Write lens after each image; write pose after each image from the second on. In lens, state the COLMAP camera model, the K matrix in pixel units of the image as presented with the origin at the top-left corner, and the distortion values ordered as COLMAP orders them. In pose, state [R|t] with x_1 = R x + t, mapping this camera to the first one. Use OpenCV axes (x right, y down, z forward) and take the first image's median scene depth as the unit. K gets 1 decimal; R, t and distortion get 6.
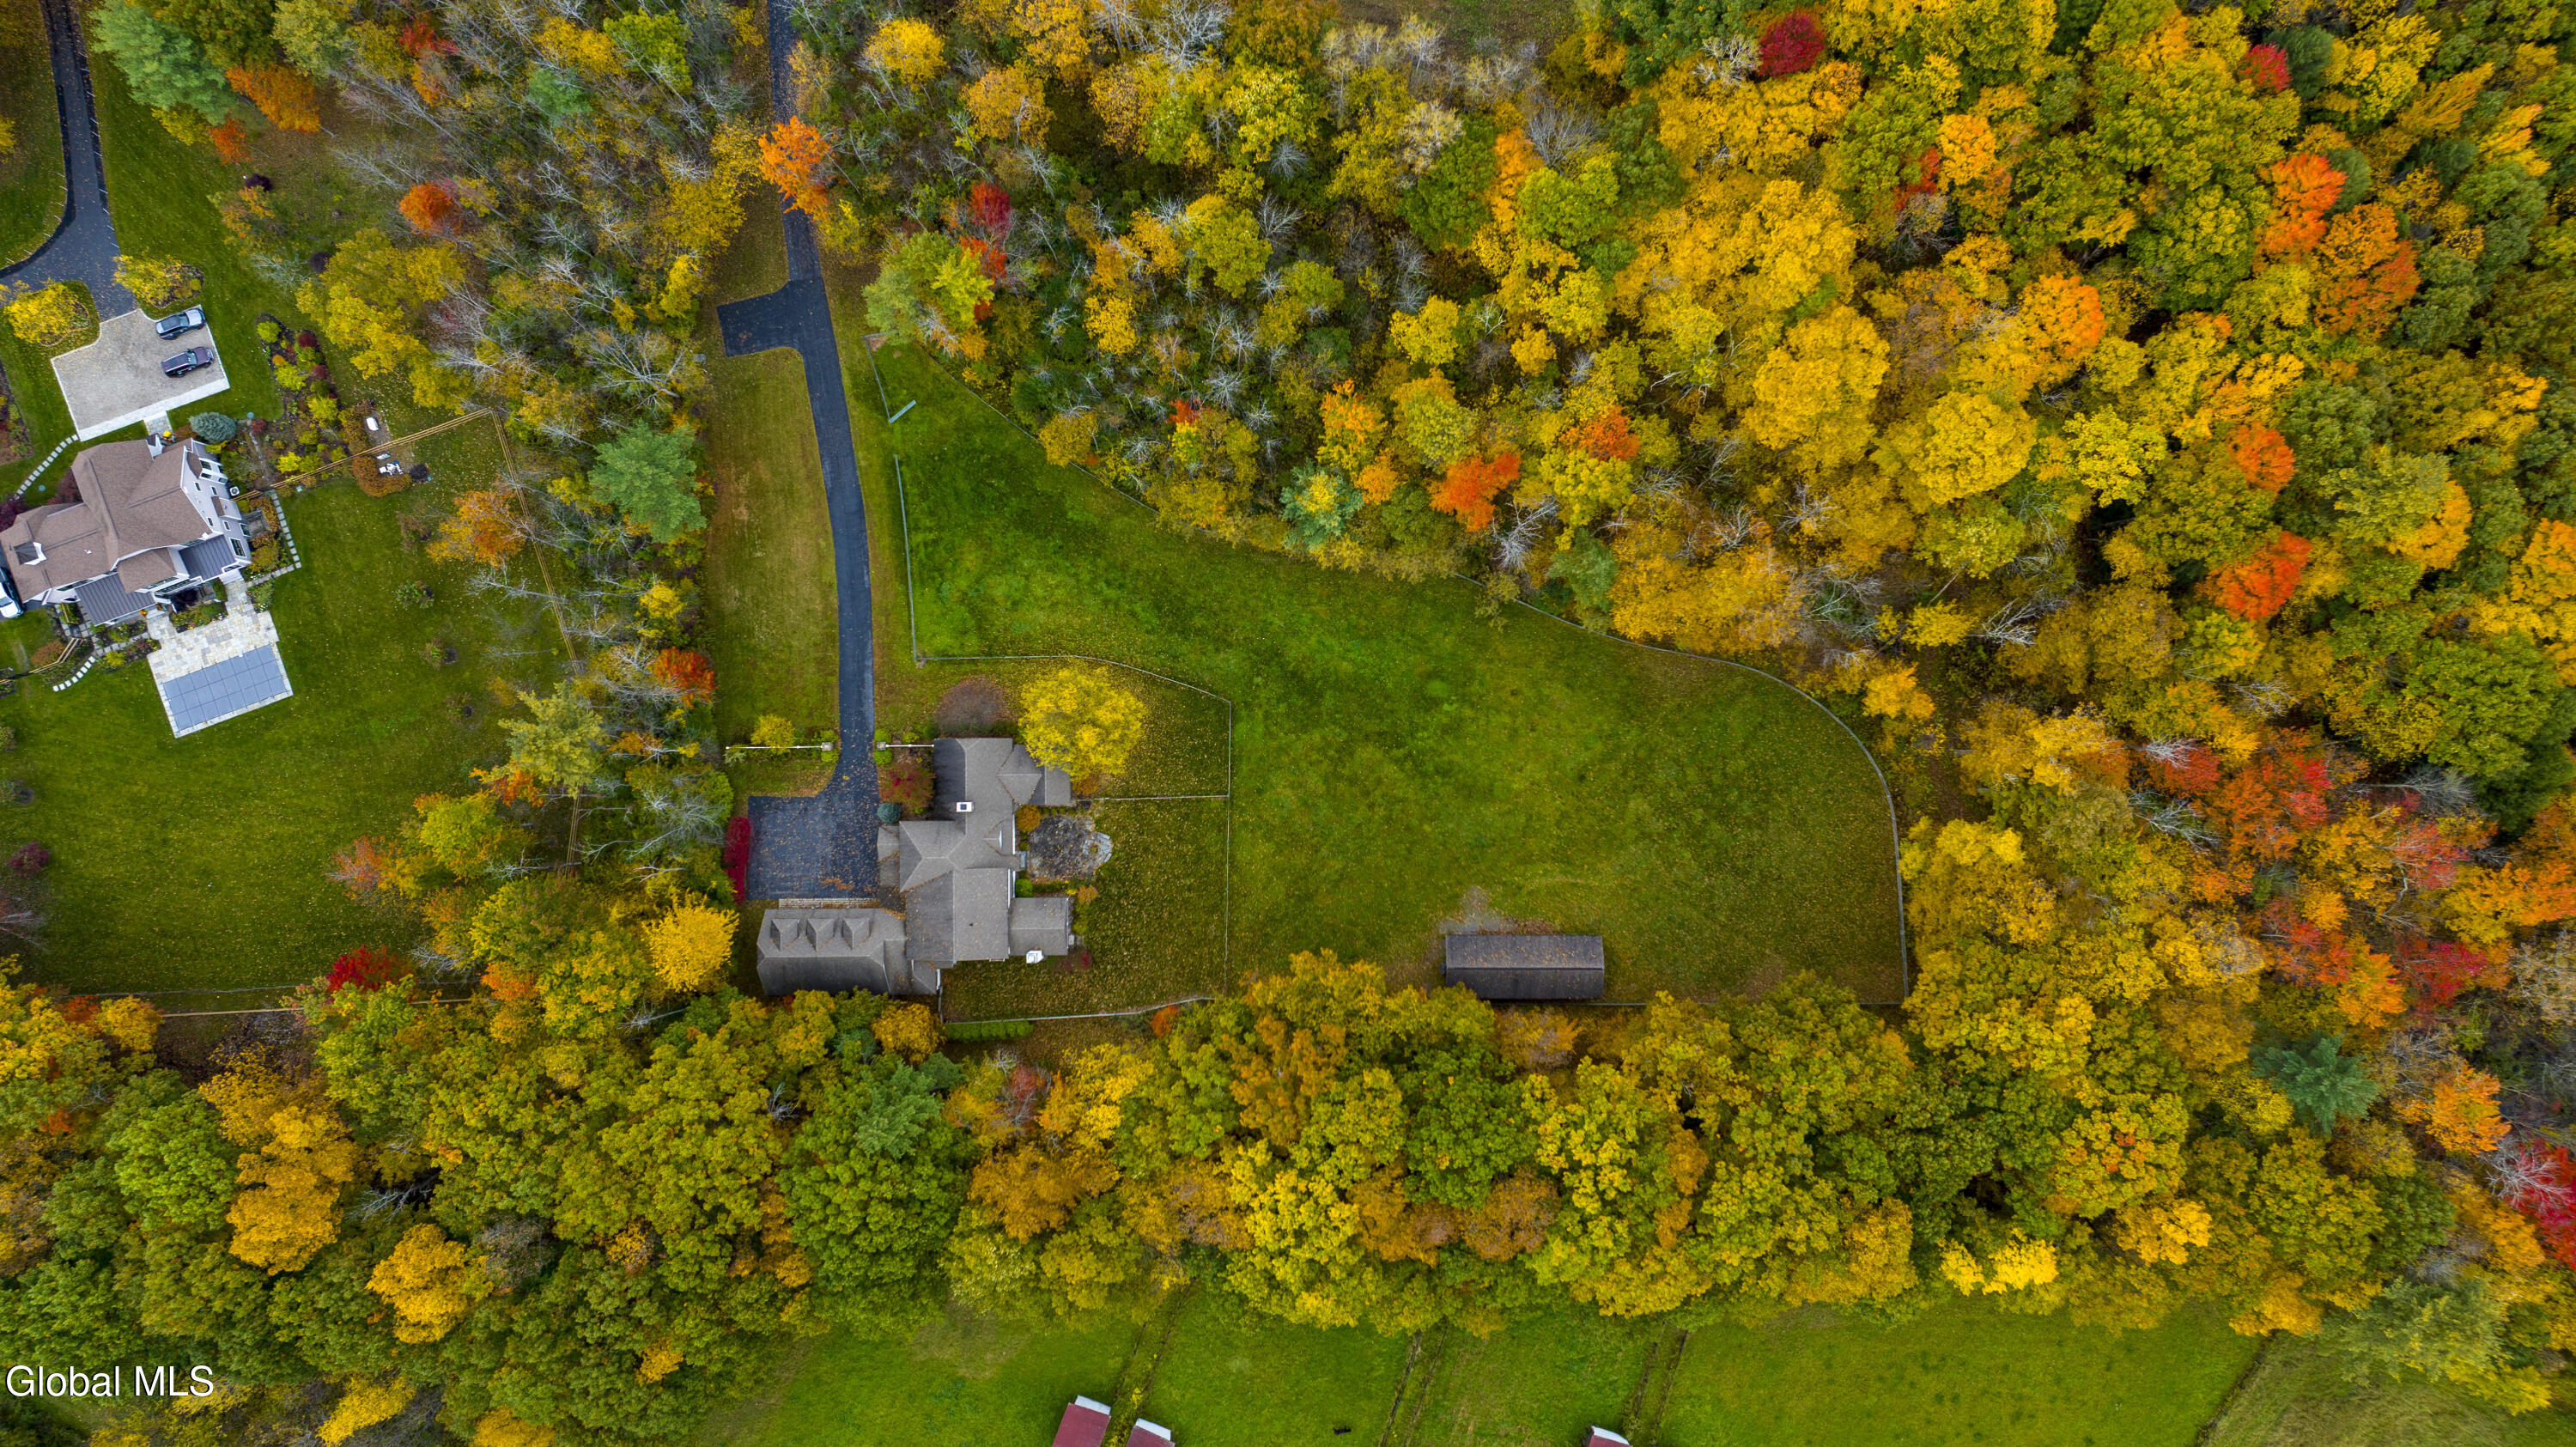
lens RADIAL K [[1801.0, 0, 1288.0], [0, 1801.0, 723.5], [0, 0, 1]] dist [-0.020063, -0.002202]
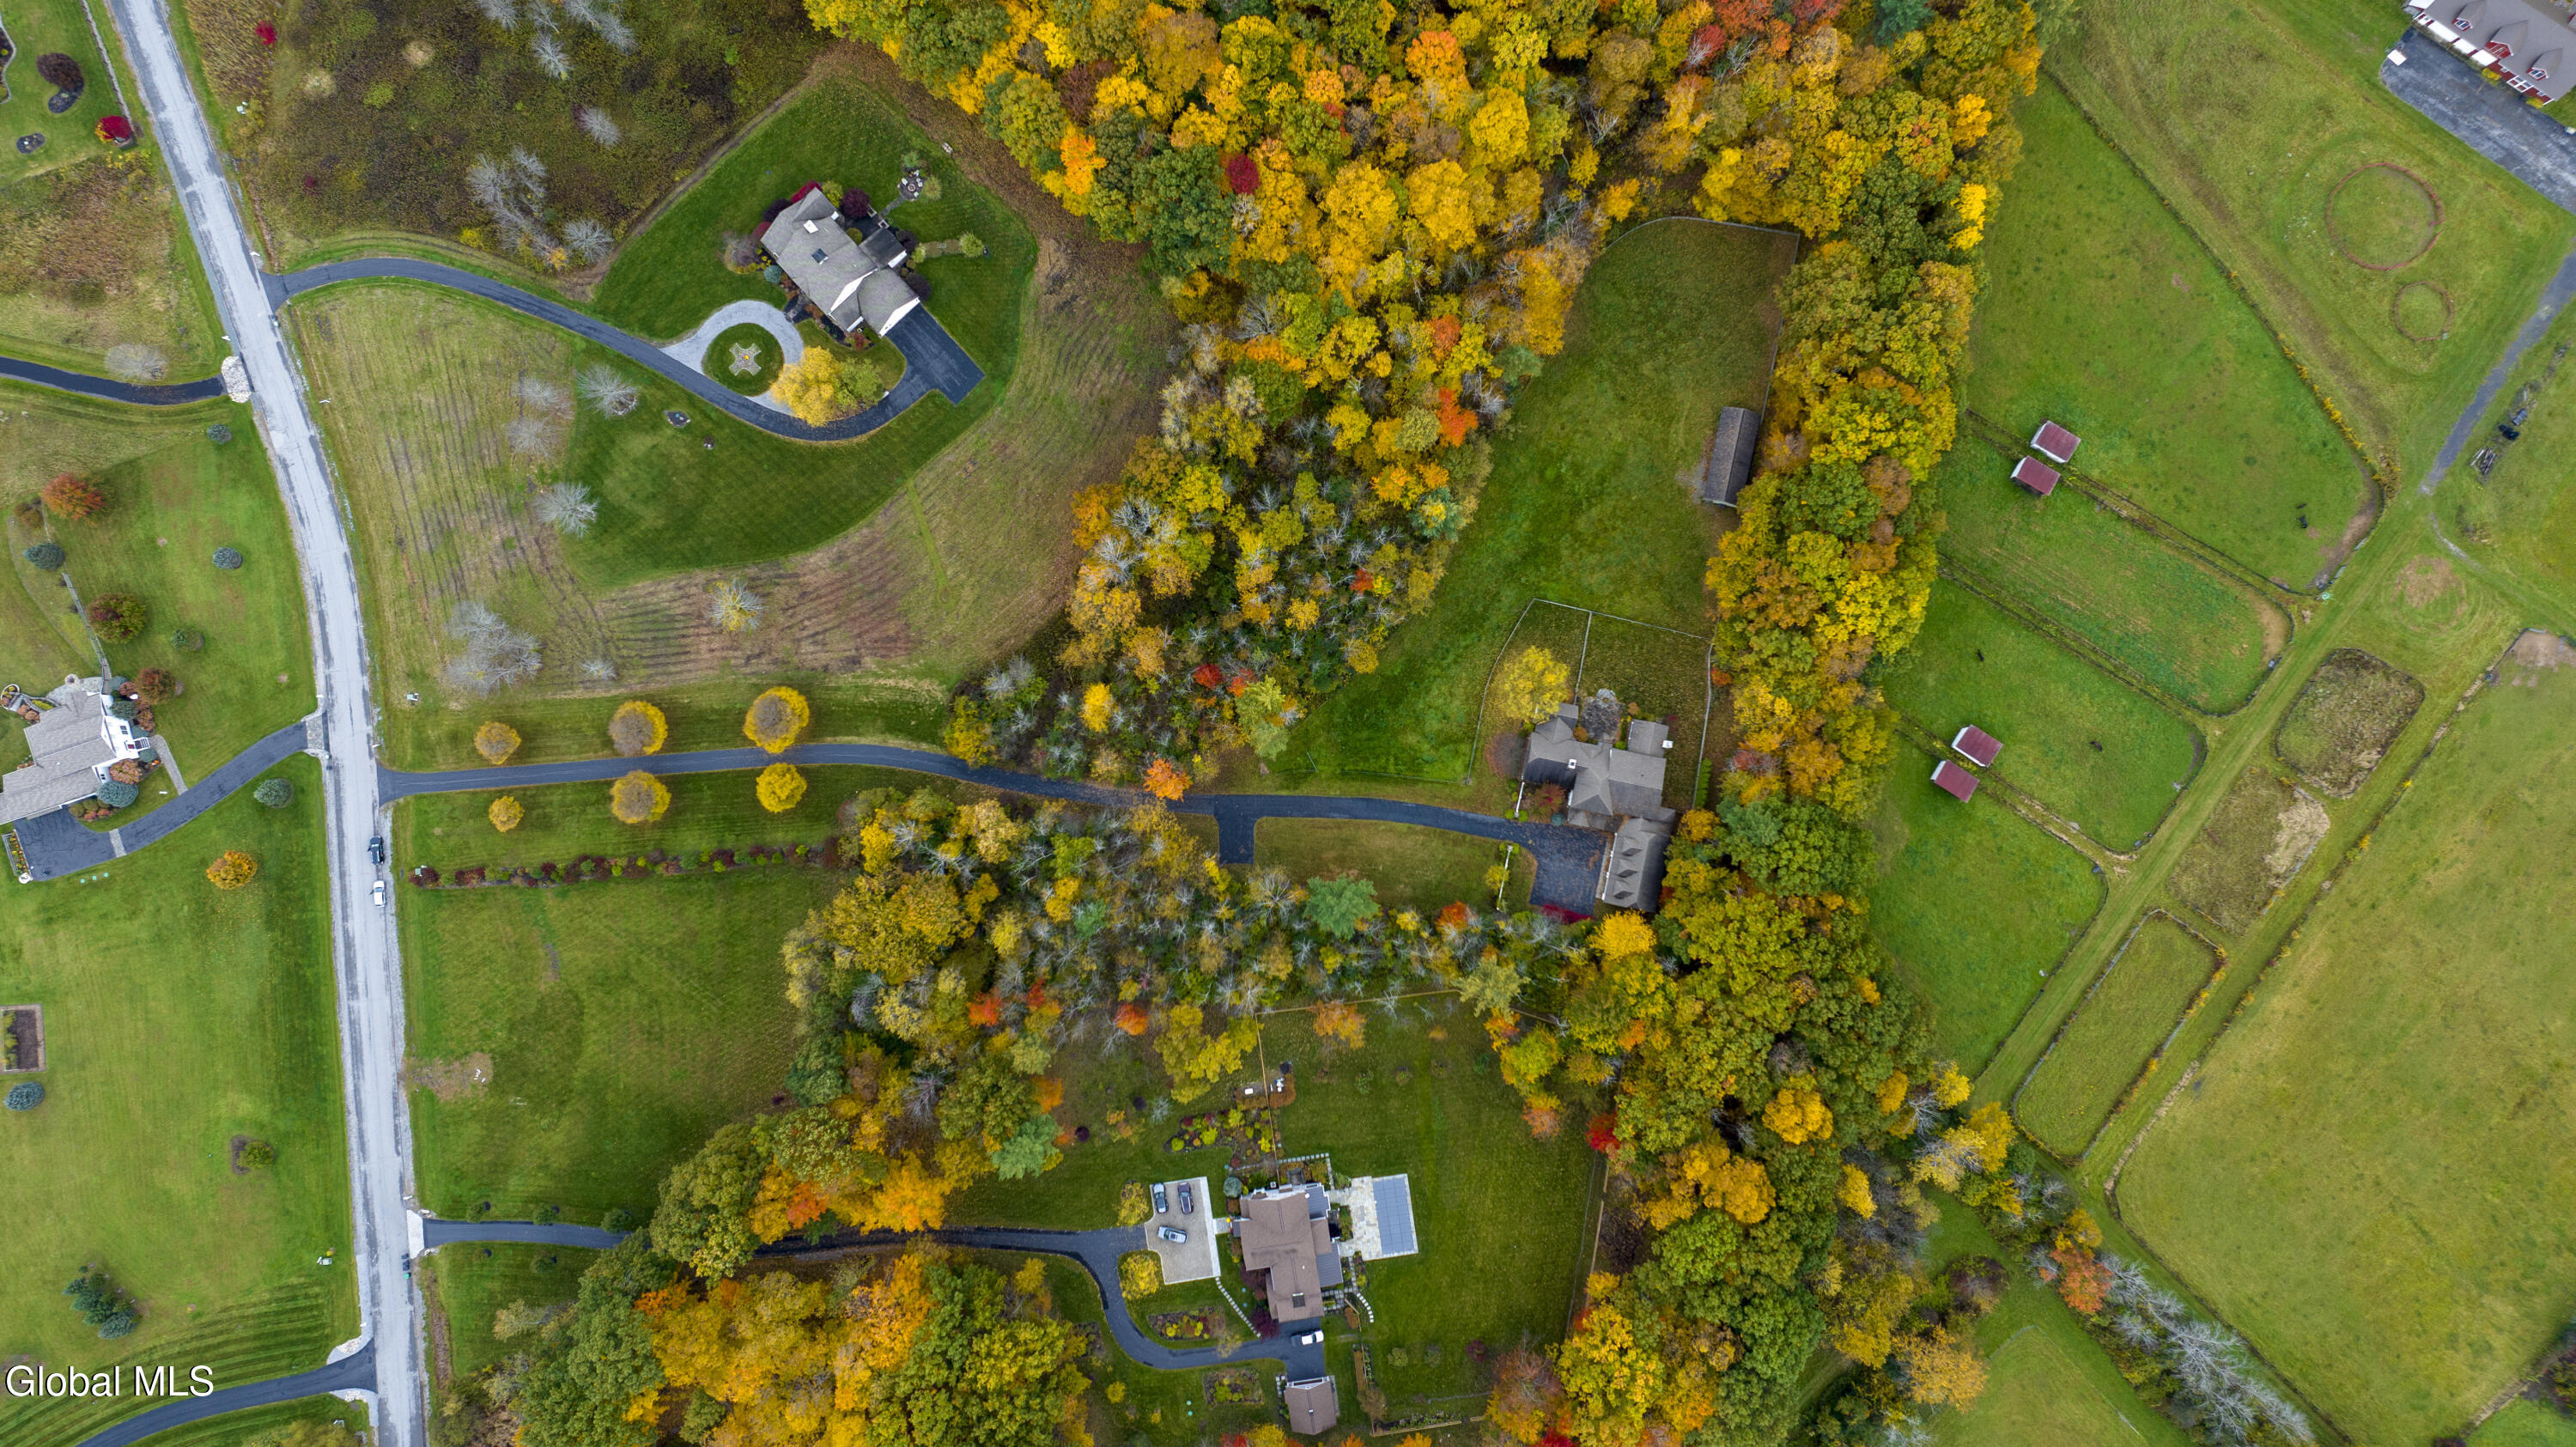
lens RADIAL K [[1855.1, 0, 1291.0], [0, 1855.1, 729.2], [0, 0, 1]] dist [-0.008514, -0.004596]
pose [[0.212106, -0.976581, 0.036067, -0.275622], [0.976264, 0.213403, 0.036978, -0.285247], [-0.043808, 0.027367, 0.998665, -0.708106]]
